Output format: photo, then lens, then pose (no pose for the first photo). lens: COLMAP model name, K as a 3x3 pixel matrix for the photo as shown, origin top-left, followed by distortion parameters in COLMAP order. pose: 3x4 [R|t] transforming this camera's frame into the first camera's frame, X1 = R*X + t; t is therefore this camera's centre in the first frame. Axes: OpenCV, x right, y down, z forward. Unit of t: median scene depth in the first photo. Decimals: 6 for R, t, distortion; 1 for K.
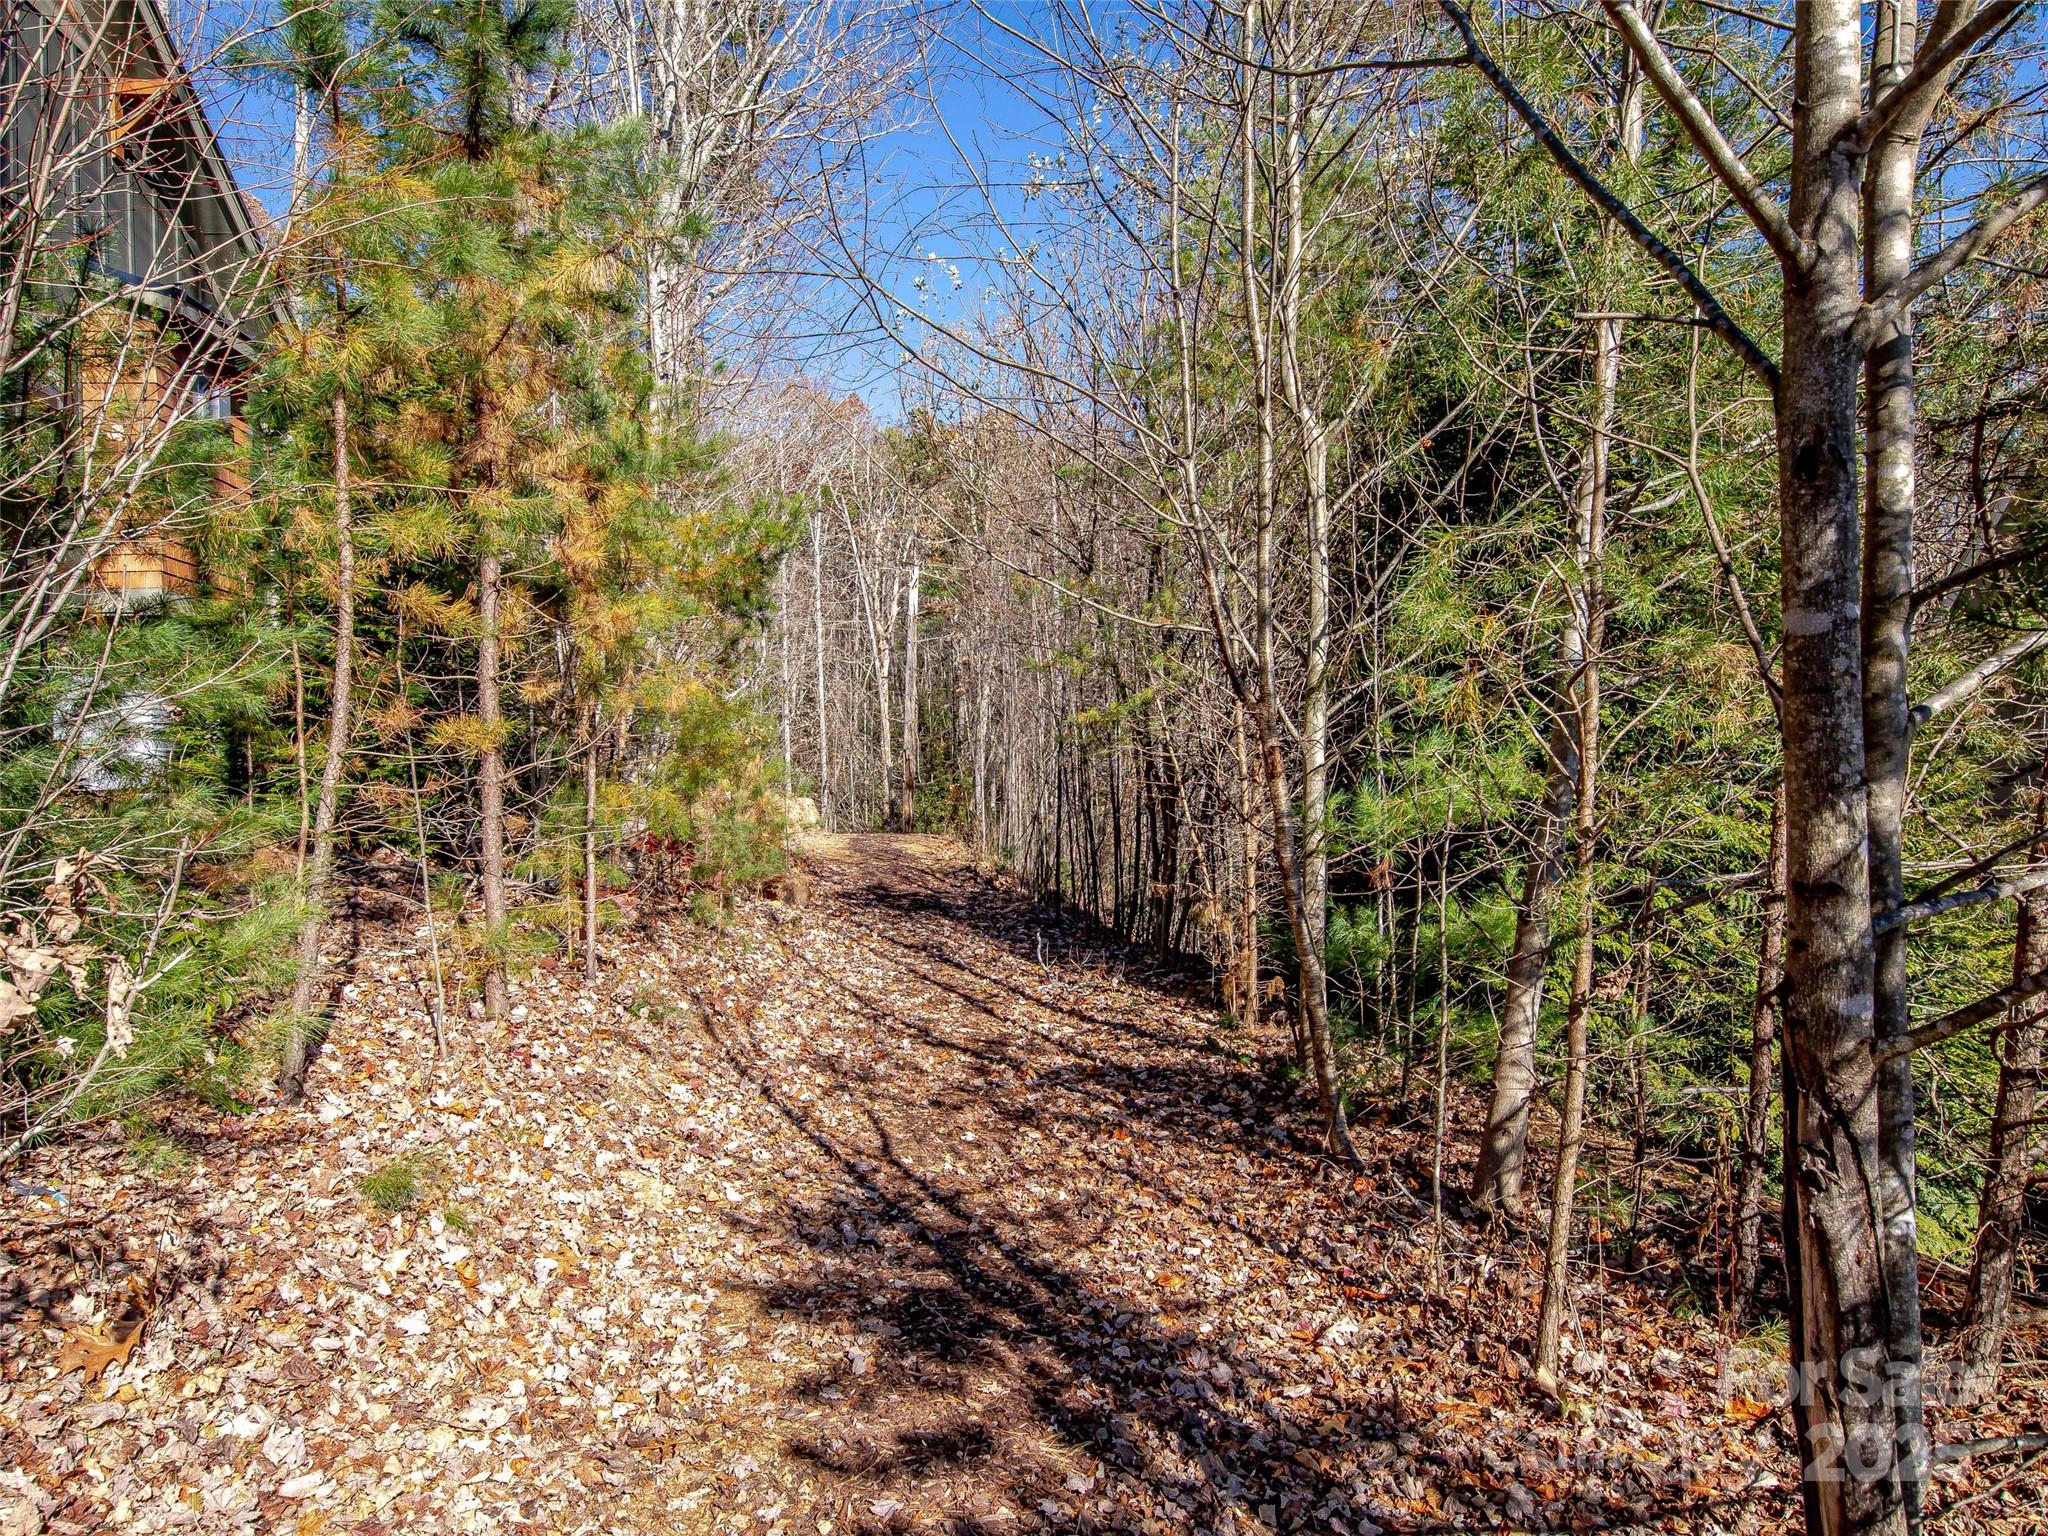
lens RADIAL K [[1153.9, 0, 1024.0], [0, 1153.9, 768.0], [0, 0, 1]] dist [0.000126, -0.000005]
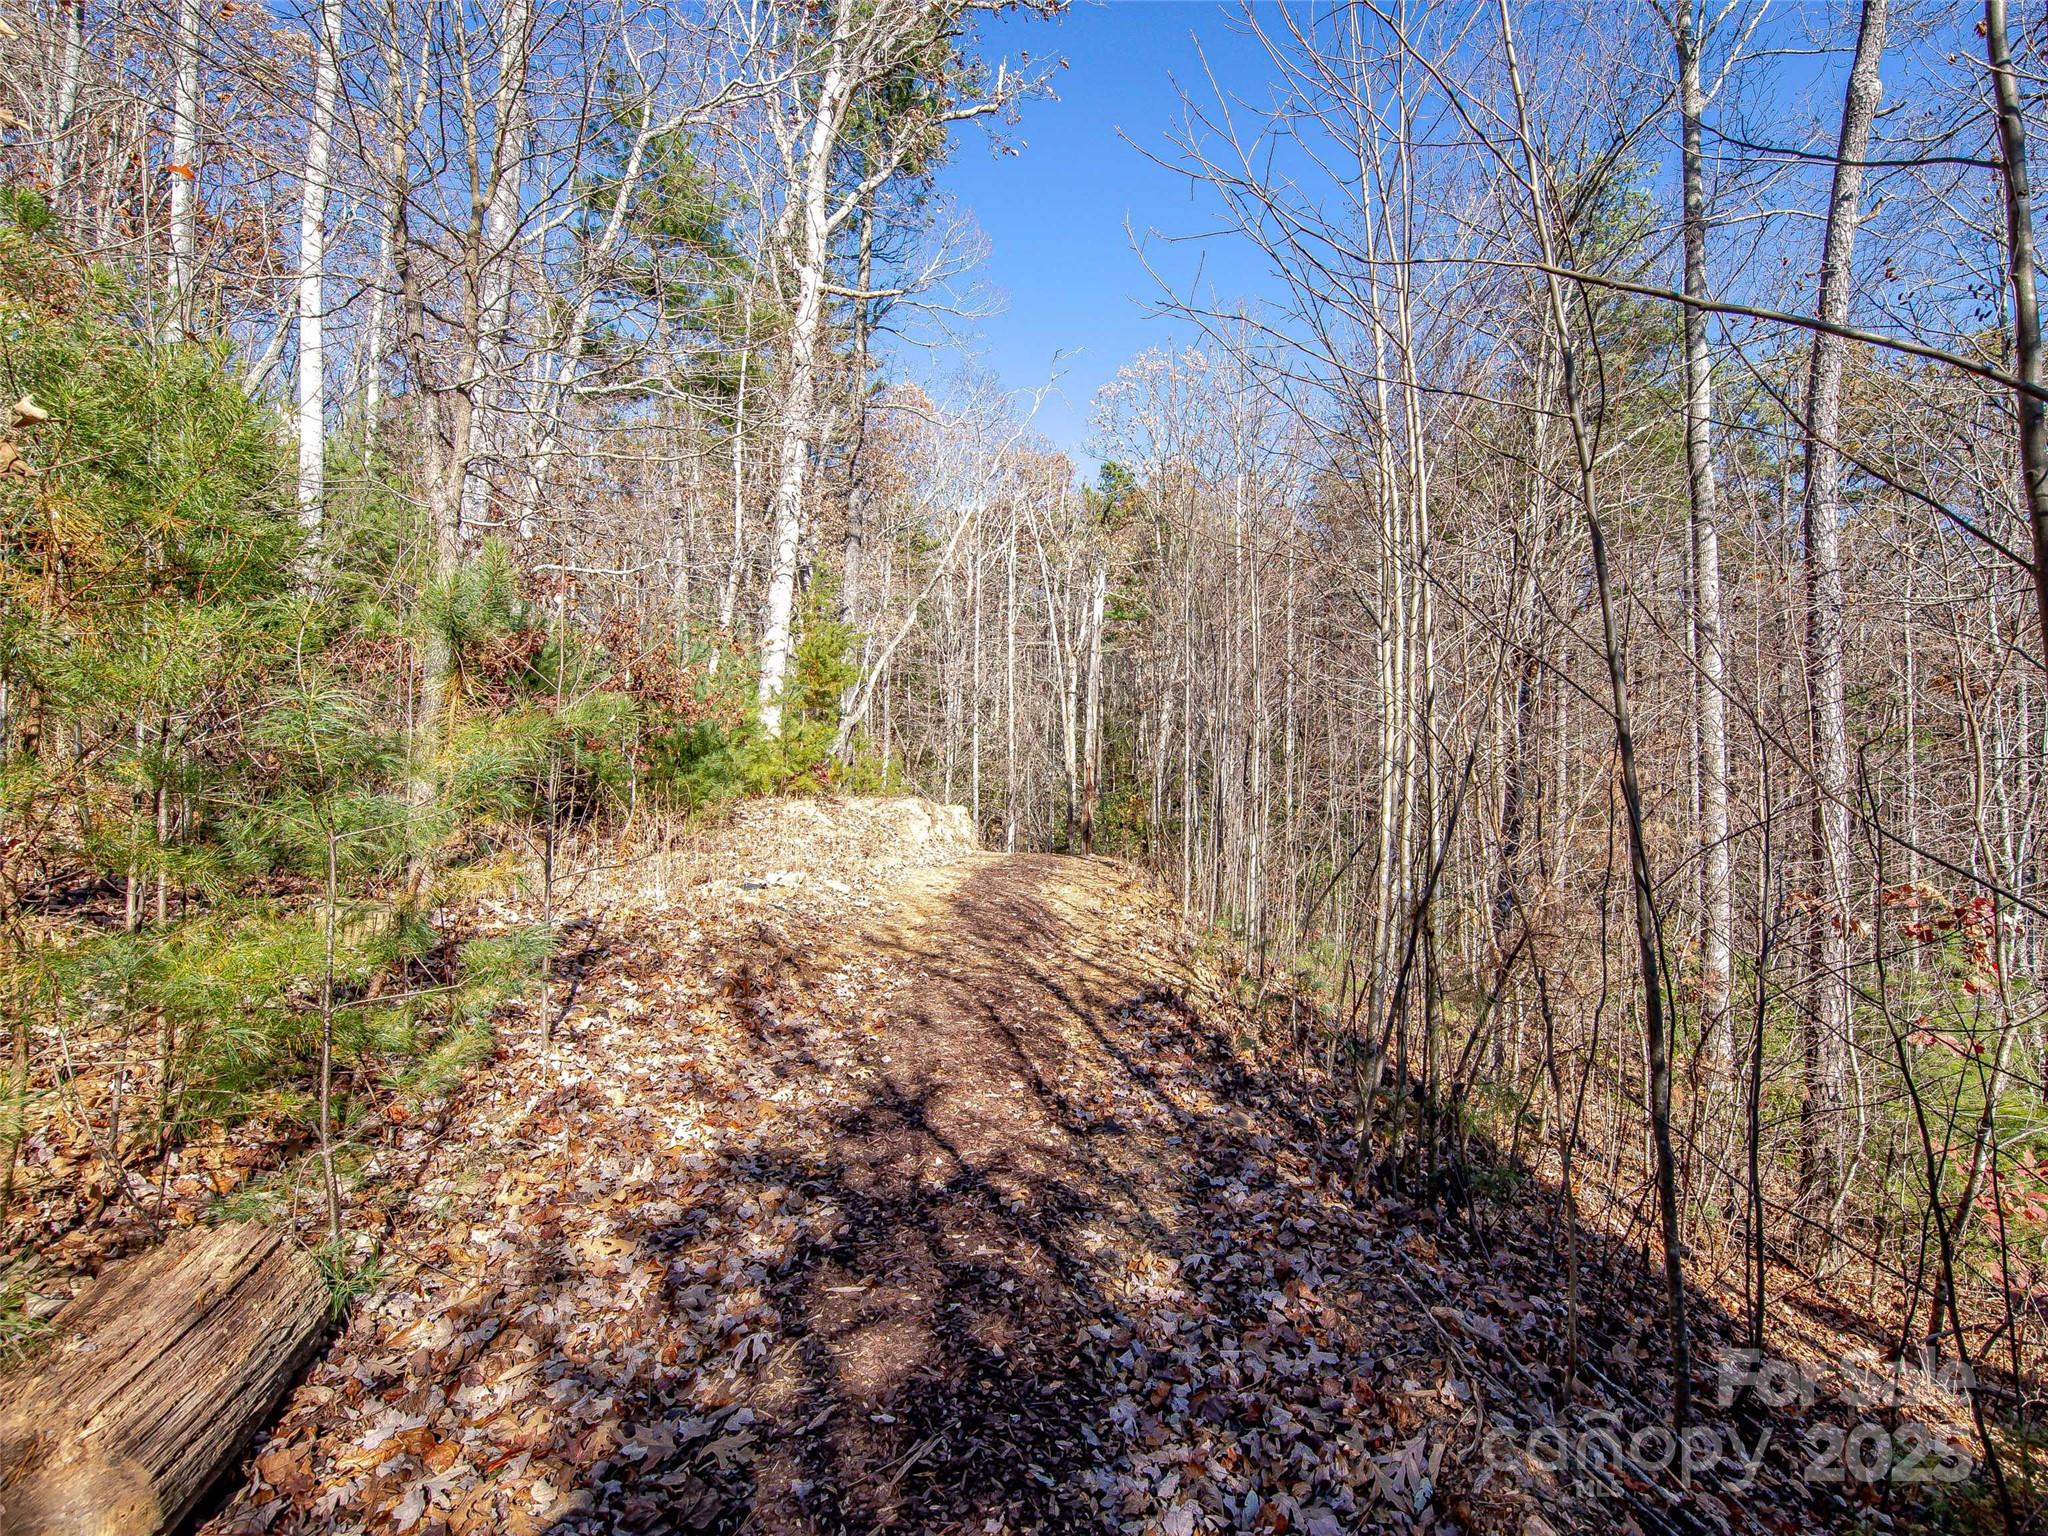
lens RADIAL K [[876.2, 0, 1024.0], [0, 876.2, 768.0], [0, 0, 1]] dist [0.000205, 0.000007]
pose [[0.982582, 0.028793, -0.183586, -0.040546], [-0.031760, 0.999408, -0.013244, 0.008689], [0.183096, 0.018844, 0.982914, 0.619983]]
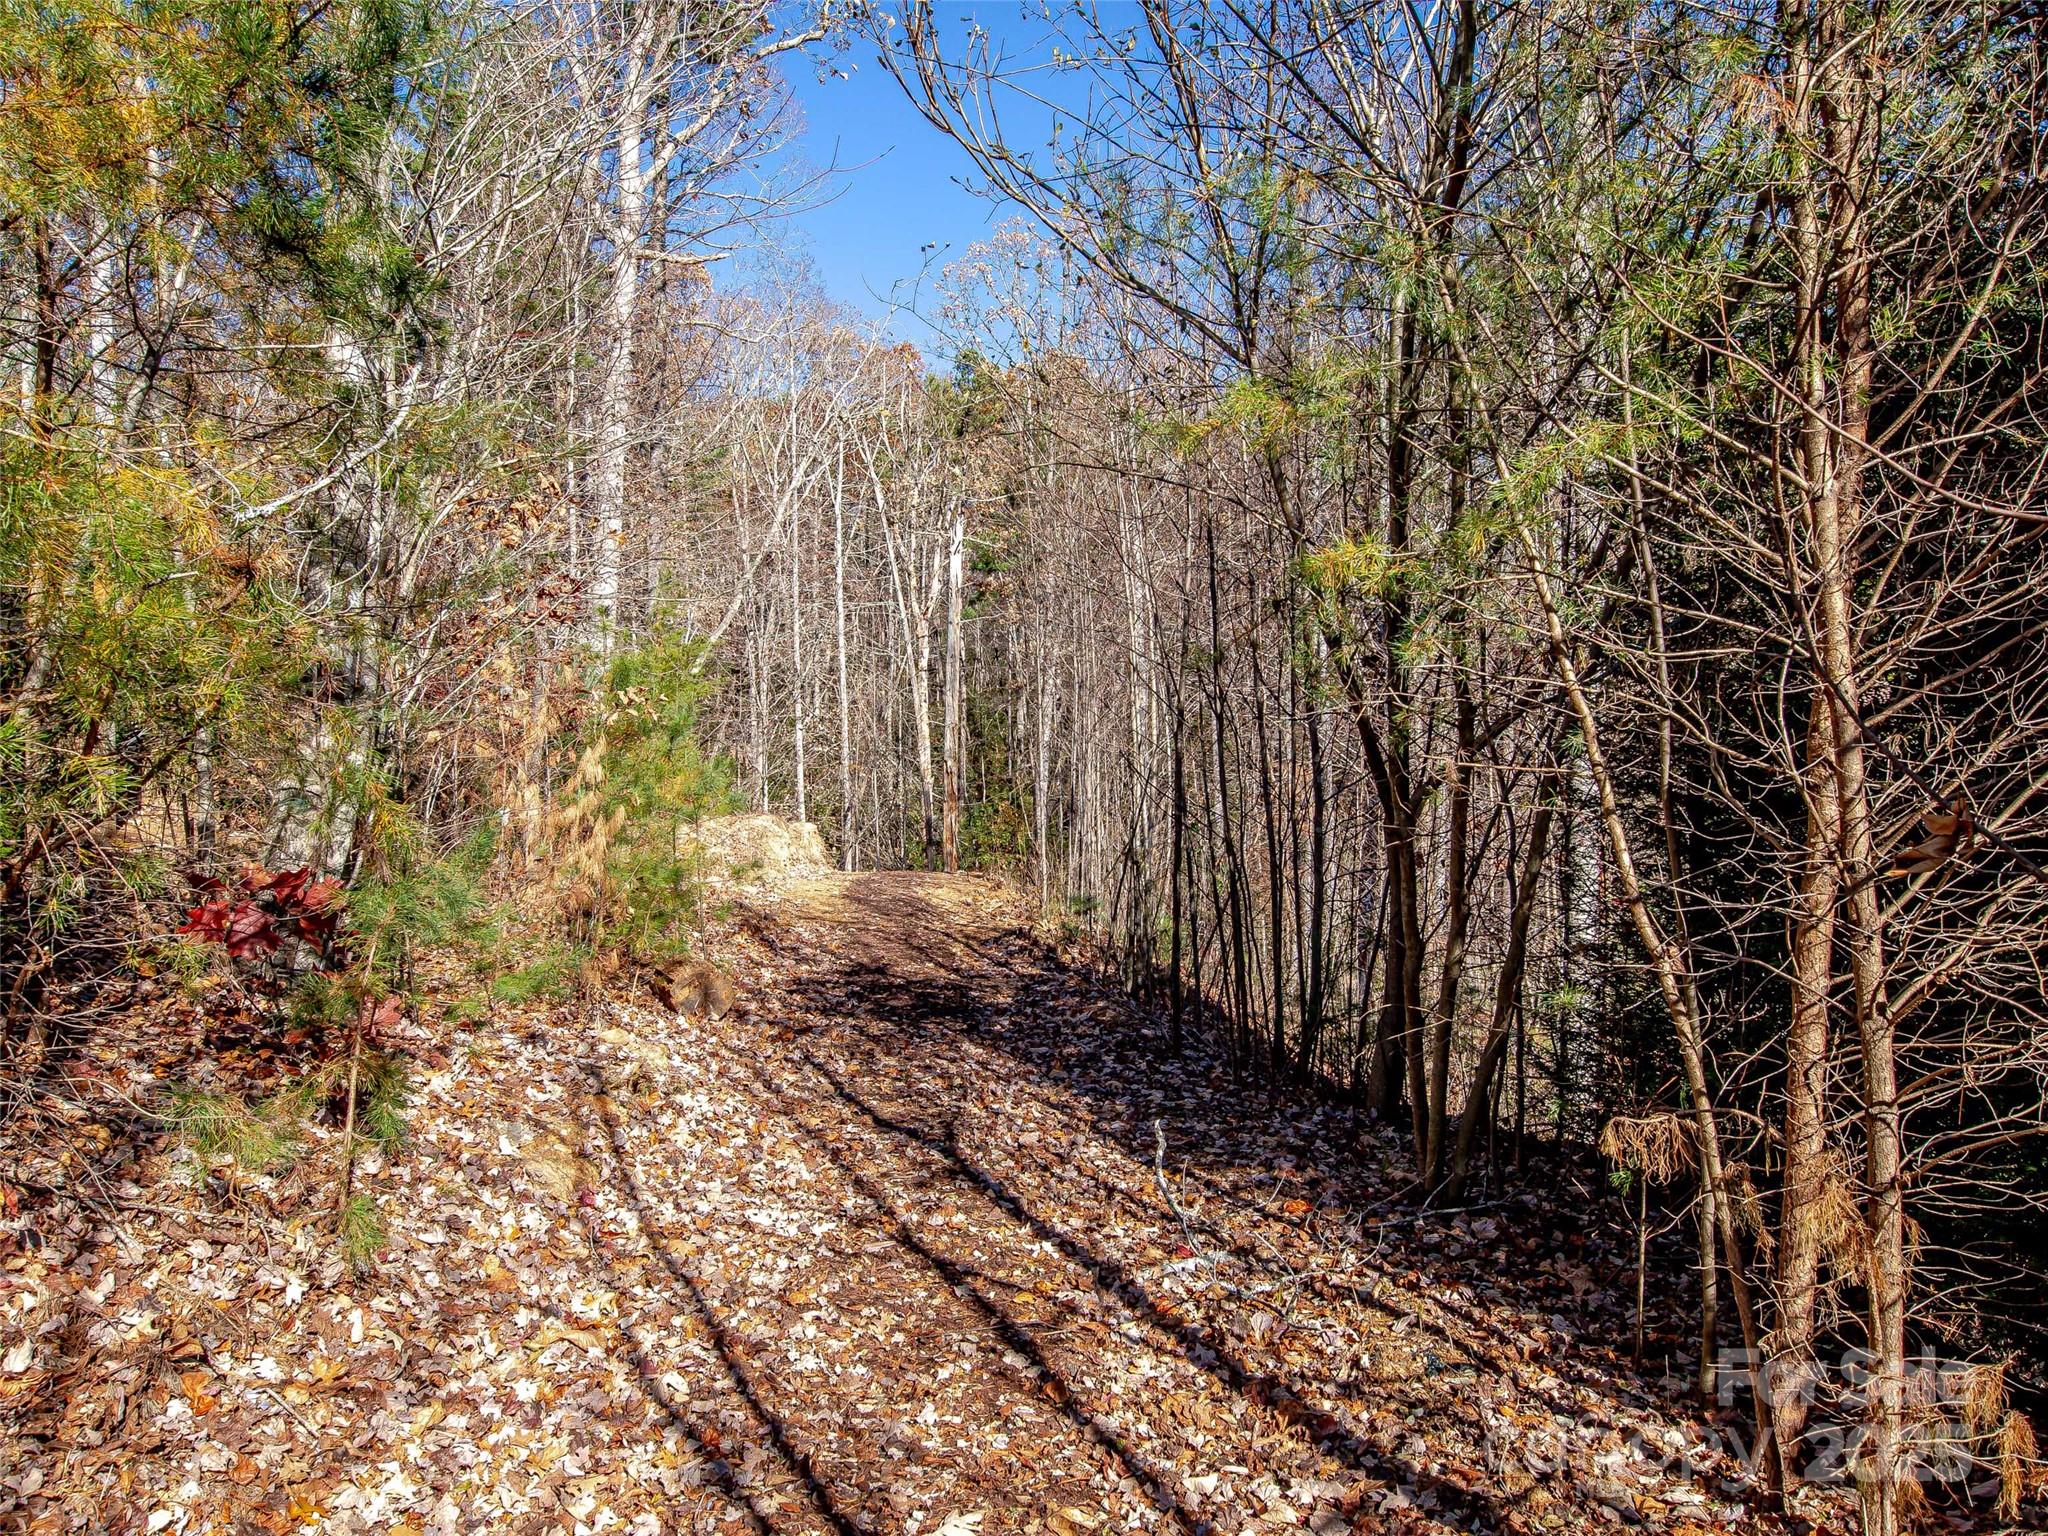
lens RADIAL K [[1354.5, 0, 1024.0], [0, 1354.5, 768.0], [0, 0, 1]] dist [-0.000608, -0.000044]
pose [[0.998572, -0.006568, -0.053012, -0.005461], [0.005844, 0.999888, -0.013798, 0.006255], [0.053097, 0.013469, 0.998499, 0.232131]]
